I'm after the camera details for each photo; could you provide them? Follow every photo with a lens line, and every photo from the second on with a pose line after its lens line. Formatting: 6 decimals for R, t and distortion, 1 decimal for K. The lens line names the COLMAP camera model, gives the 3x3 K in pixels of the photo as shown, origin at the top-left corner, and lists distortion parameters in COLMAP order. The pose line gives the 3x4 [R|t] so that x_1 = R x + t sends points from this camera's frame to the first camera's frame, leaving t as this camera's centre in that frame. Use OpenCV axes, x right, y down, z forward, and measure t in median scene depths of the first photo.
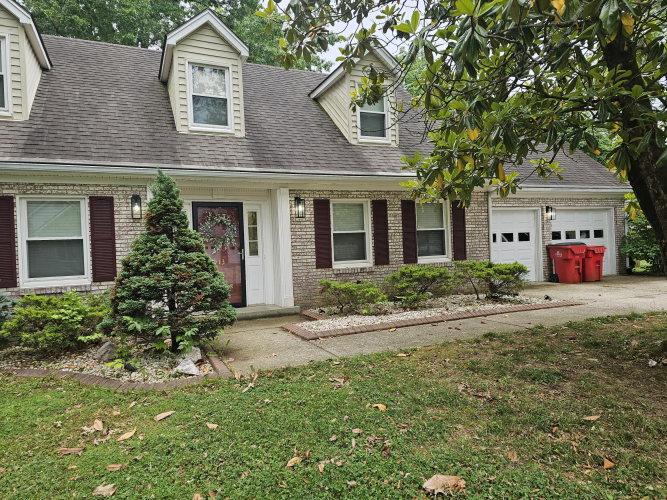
lens RADIAL K [[442.2, 0, 330.8], [0, 442.2, 250.7], [0, 0, 1]] dist [0.047176, -0.035726]
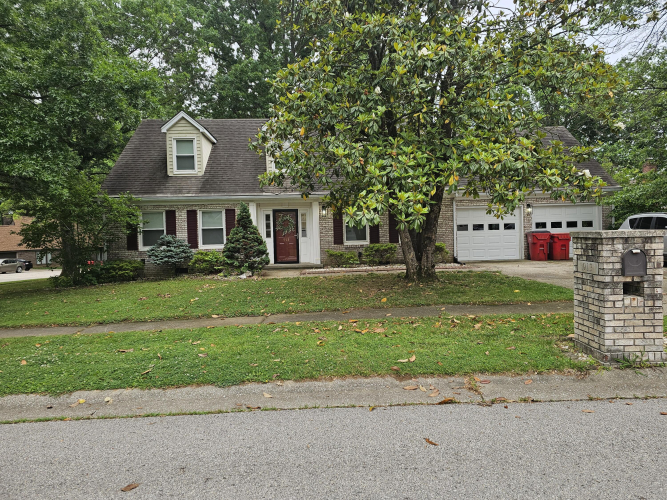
lens RADIAL K [[442.2, 0, 334.6], [0, 442.2, 249.1], [0, 0, 1]] dist [0.047176, -0.035726]
pose [[0.931452, 0.024151, -0.363062, 0.651570], [-0.011388, 0.999241, 0.037253, -0.009057], [0.363686, -0.030565, 0.931020, -0.729531]]
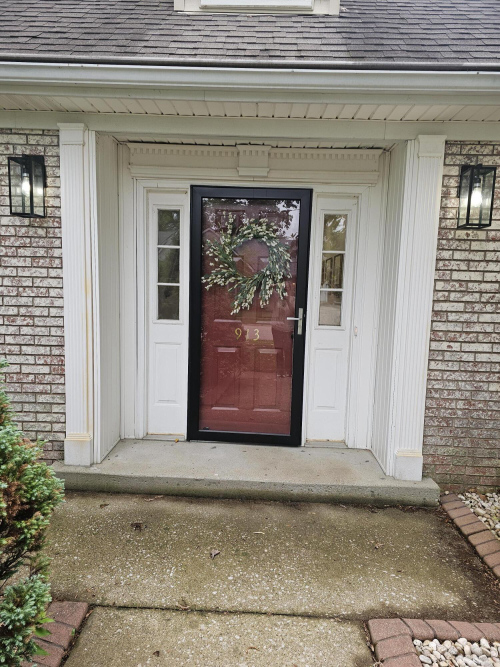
lens RADIAL K [[442.2, 0, 257.8], [0, 442.2, 345.7], [0, 0, 1]] dist [0.047176, -0.035726]
pose [[0.903944, 0.116400, -0.411506, -0.065574], [-0.068724, 0.989278, 0.128867, -0.019628], [0.422093, -0.088209, 0.902251, 0.619474]]
